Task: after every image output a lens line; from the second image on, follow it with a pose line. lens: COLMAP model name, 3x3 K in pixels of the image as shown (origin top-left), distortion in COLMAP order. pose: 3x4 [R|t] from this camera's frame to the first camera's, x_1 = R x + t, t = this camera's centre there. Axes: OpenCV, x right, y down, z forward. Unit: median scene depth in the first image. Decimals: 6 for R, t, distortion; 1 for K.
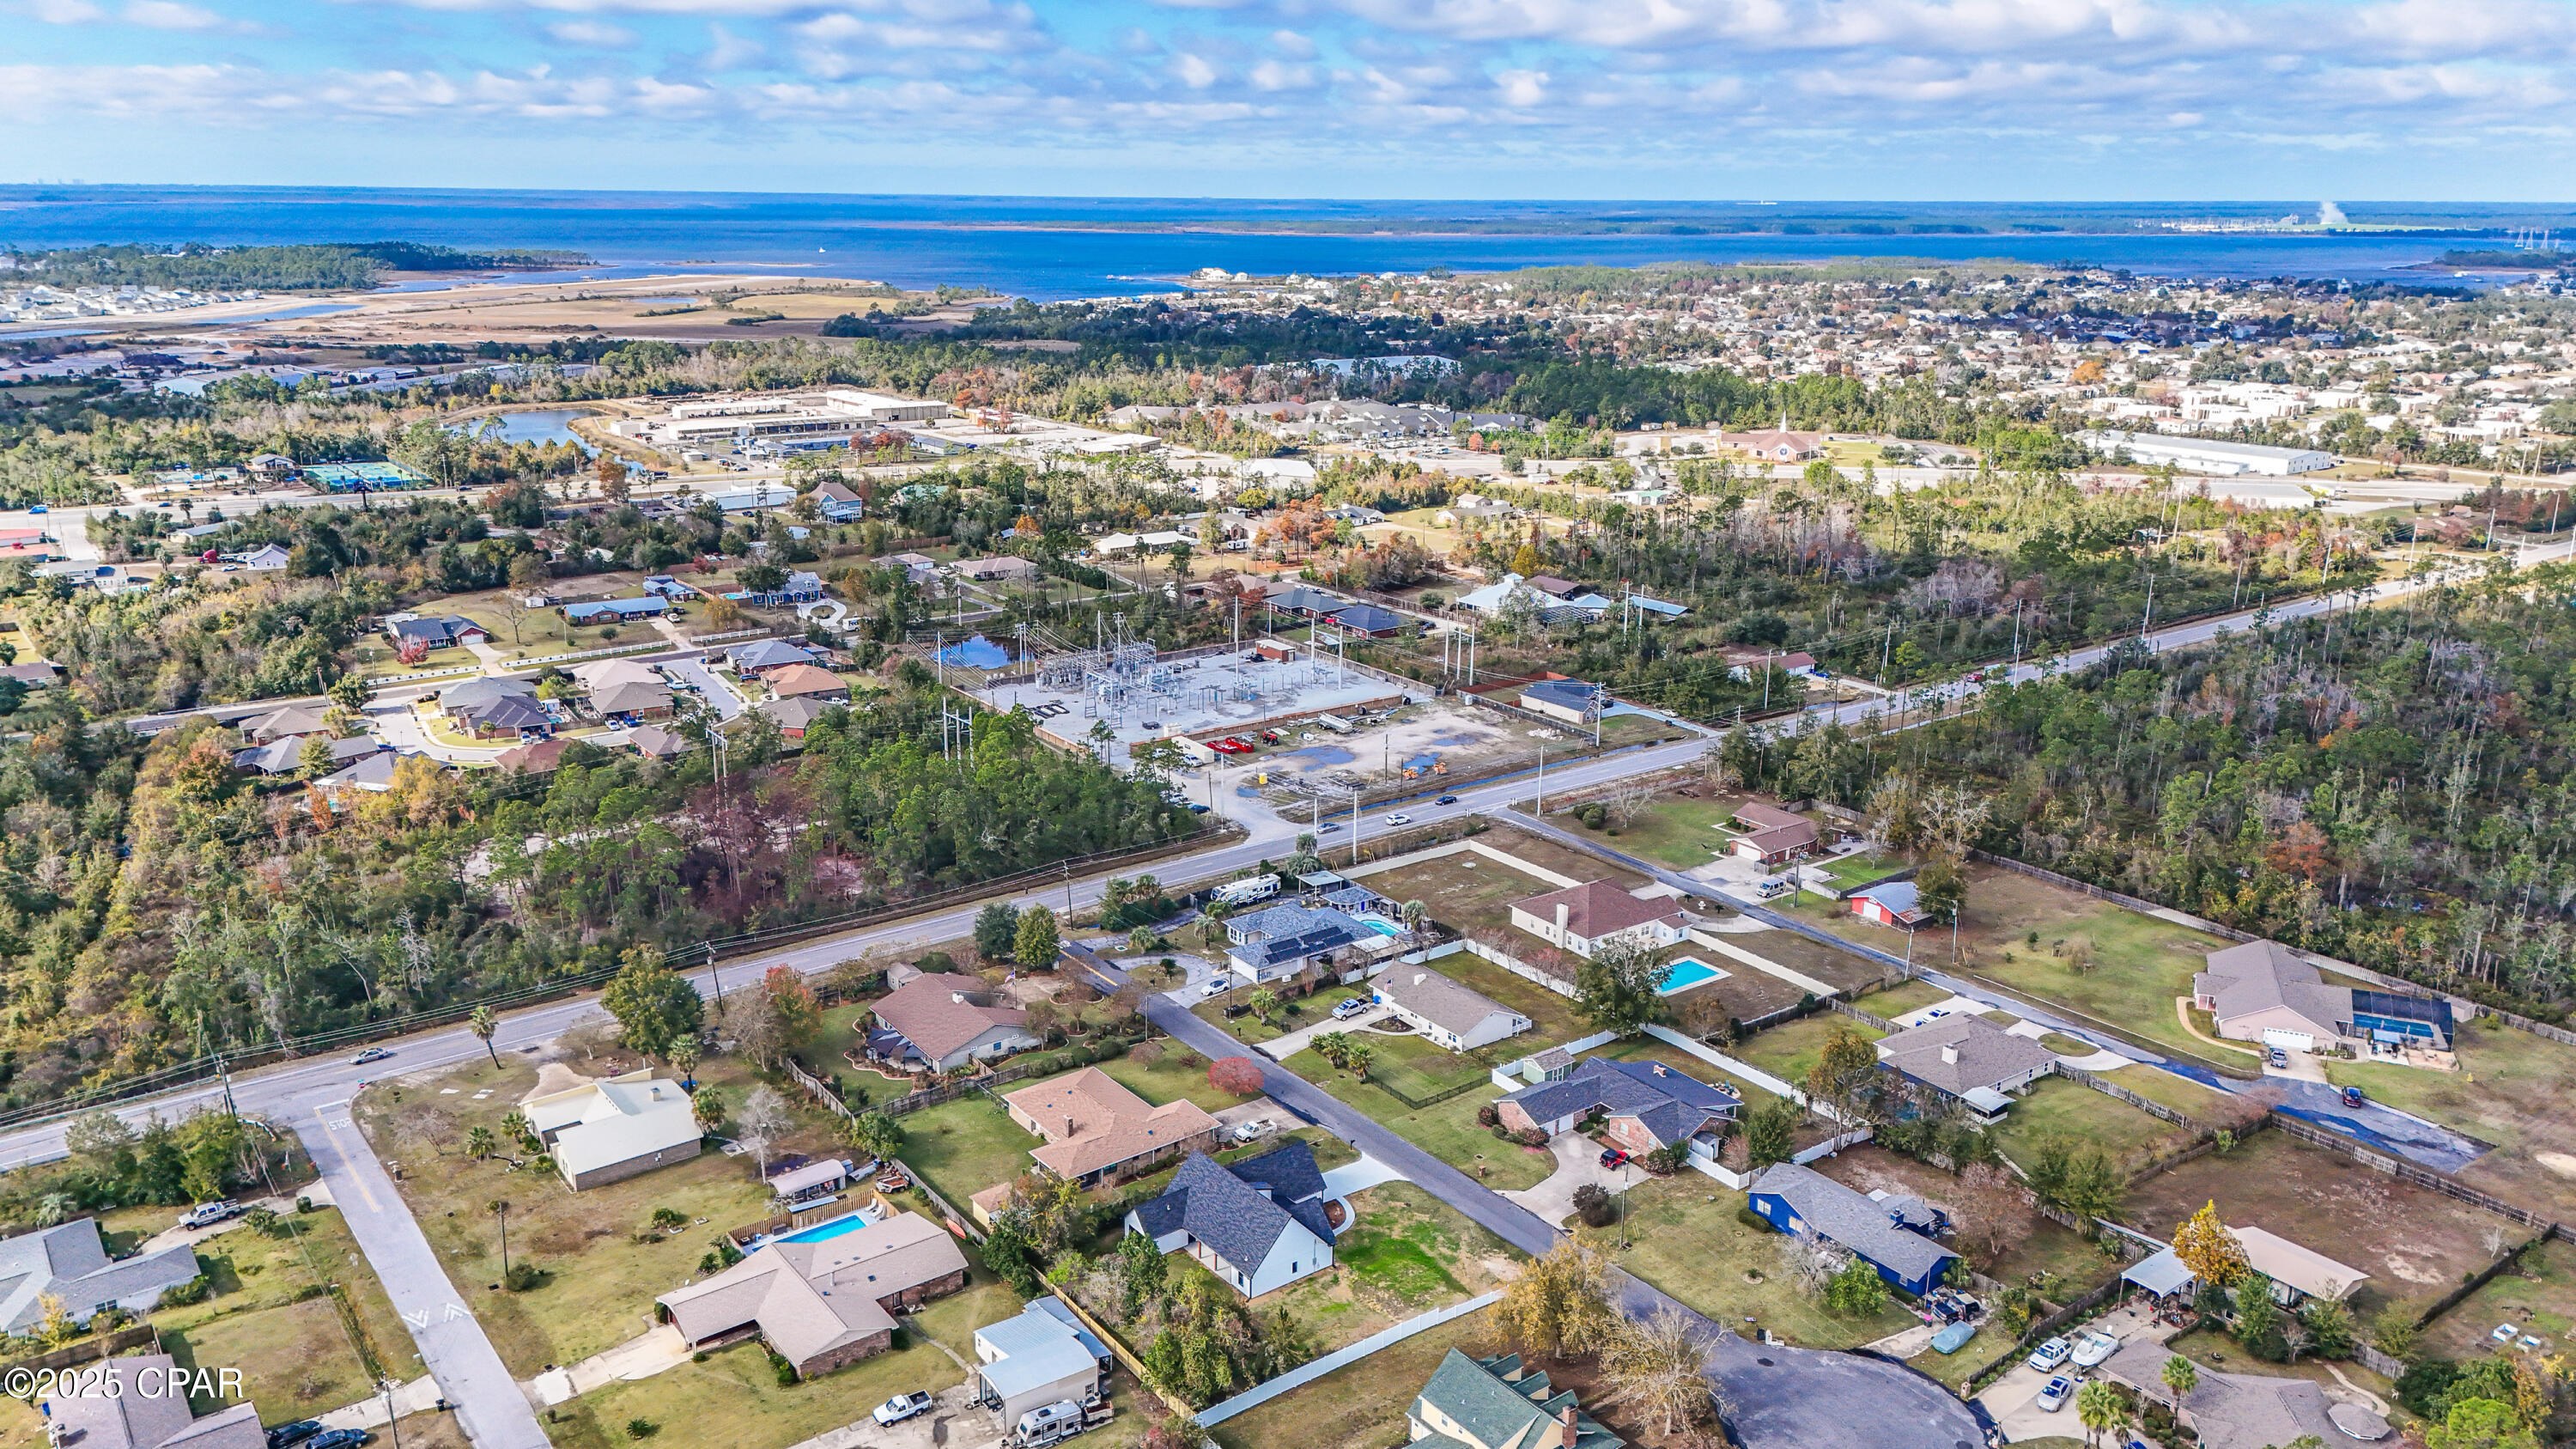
lens RADIAL K [[1875.5, 0, 1293.2], [0, 1875.5, 699.9], [0, 0, 1]] dist [0.122827, -0.155288]
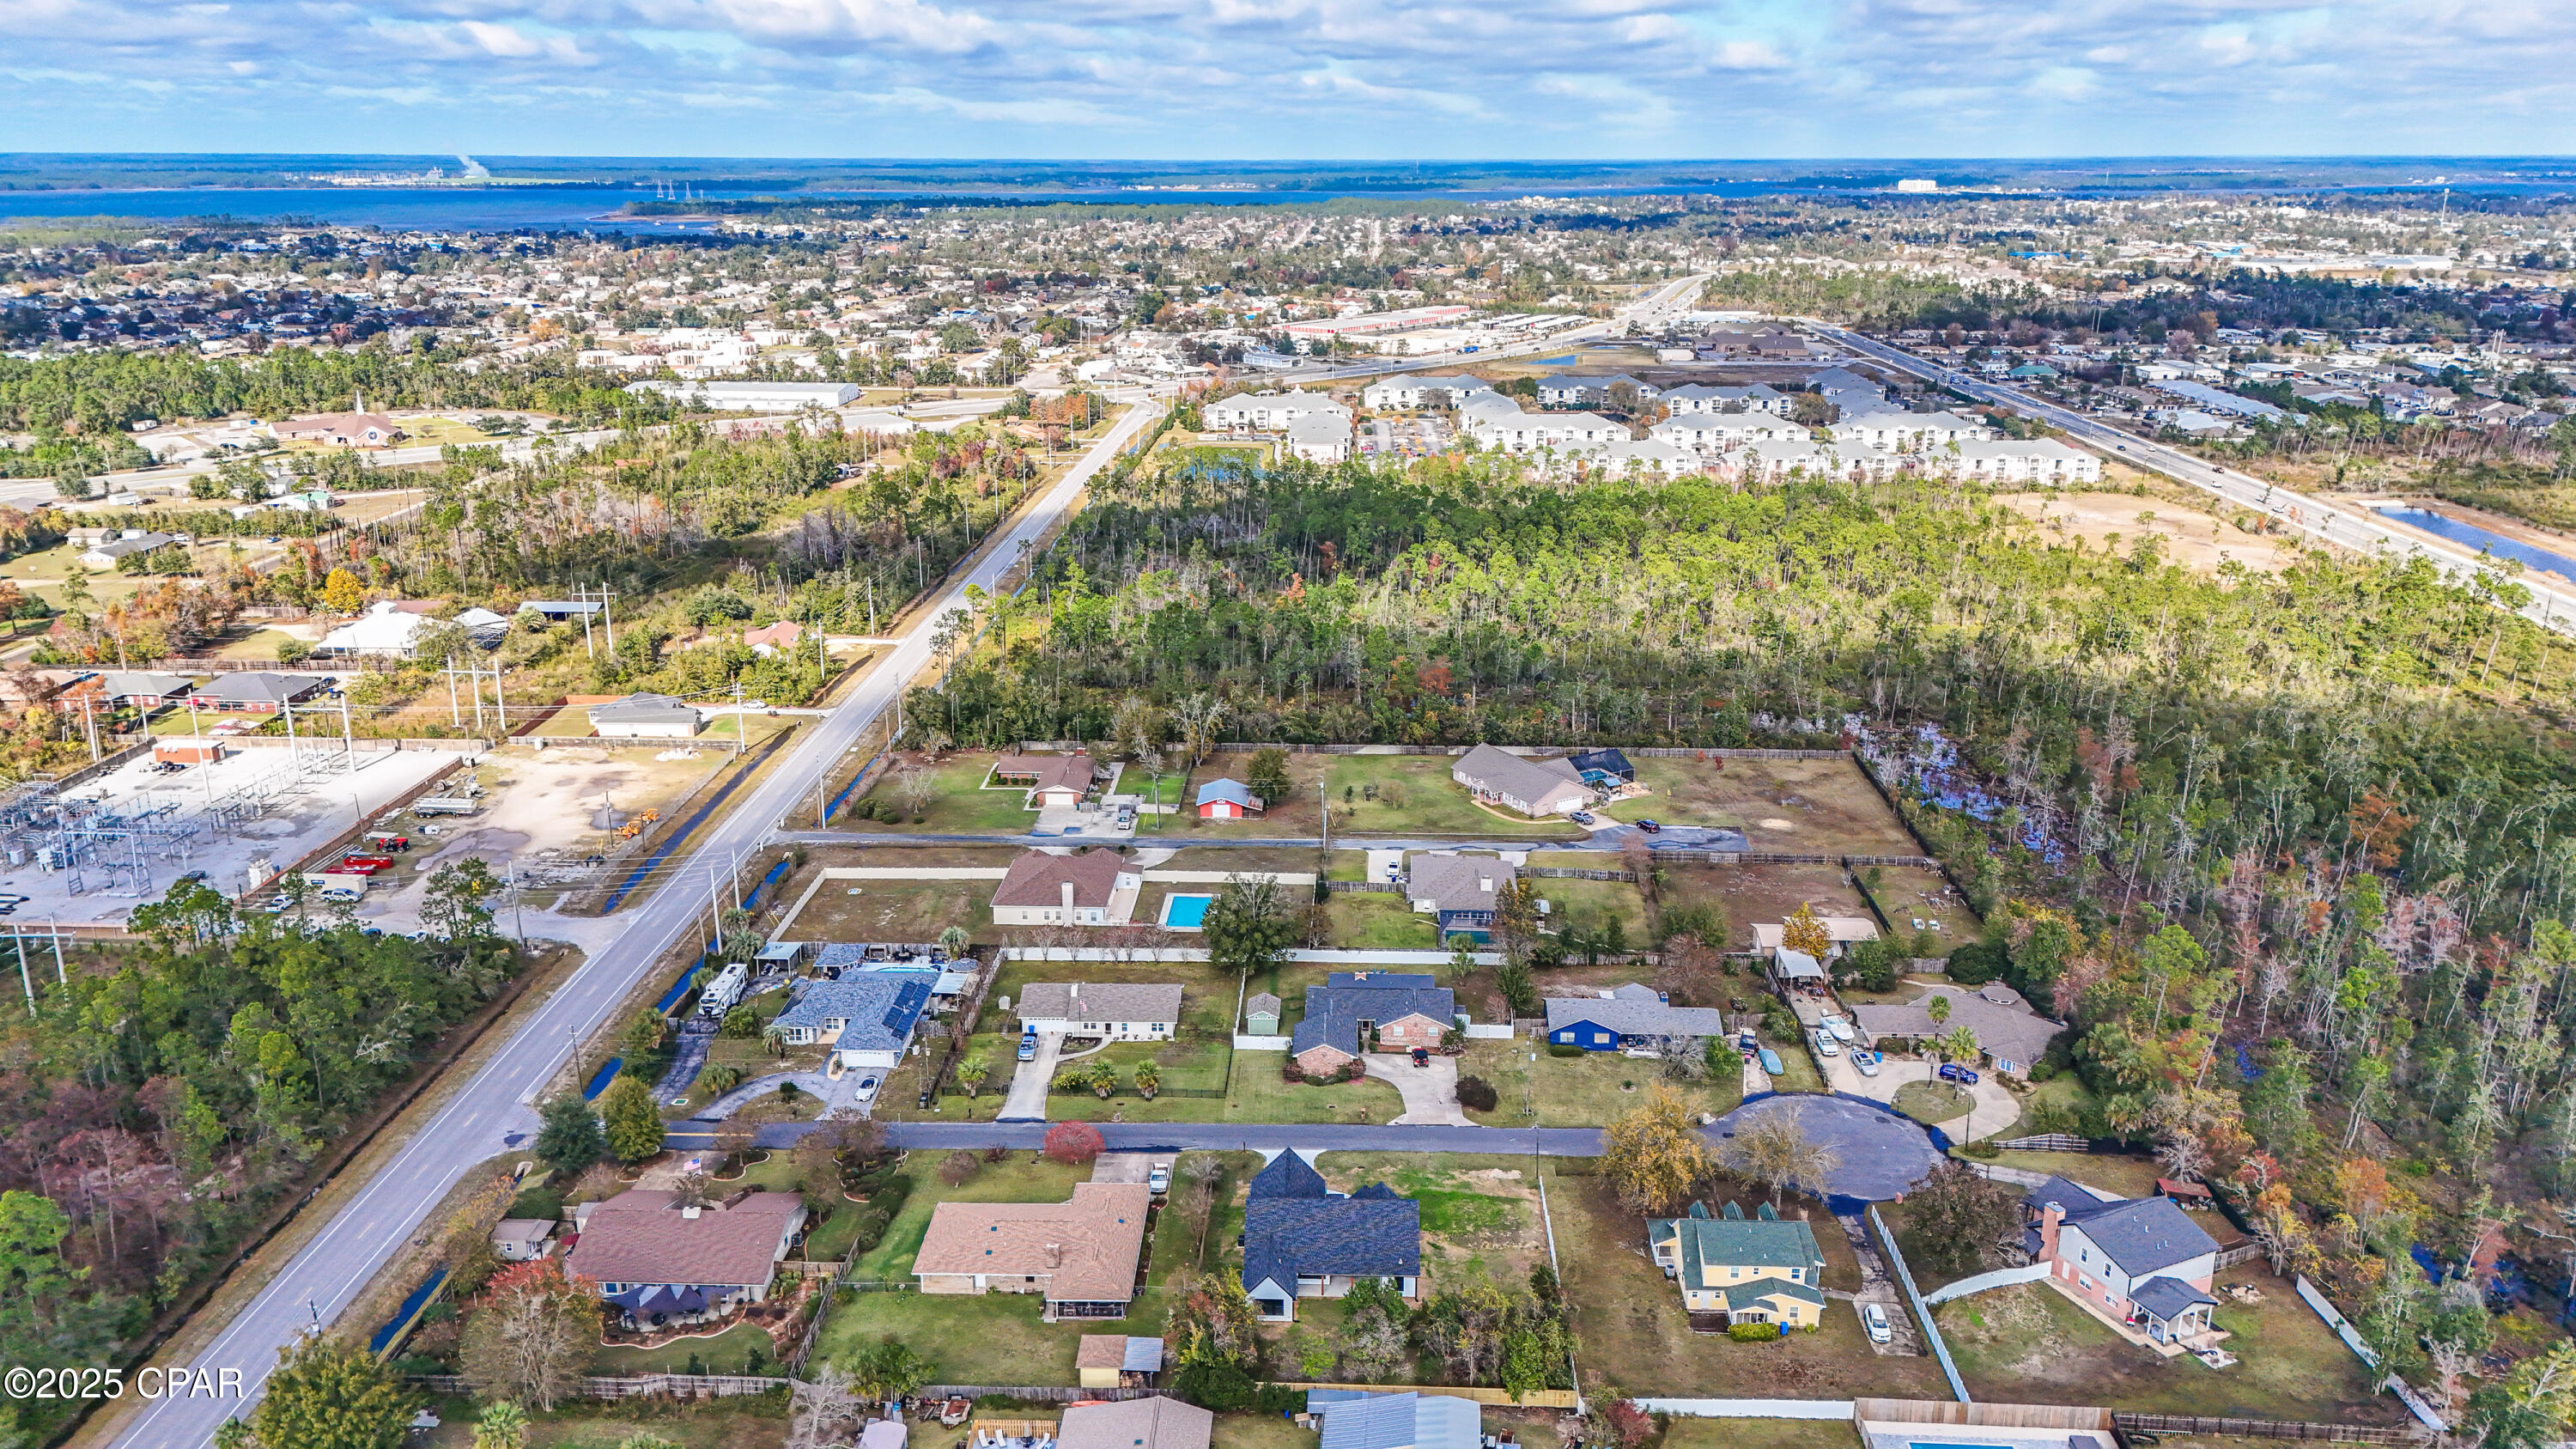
lens RADIAL K [[1878.6, 0, 1288.0], [0, 1878.6, 724.5], [0, 0, 1]] dist [0.089615, -0.085521]
pose [[0.634490, -0.233801, 0.736722, -0.535989], [0.208312, 0.969610, 0.128303, -0.080138], [-0.744331, 0.072061, 0.663911, 0.288959]]
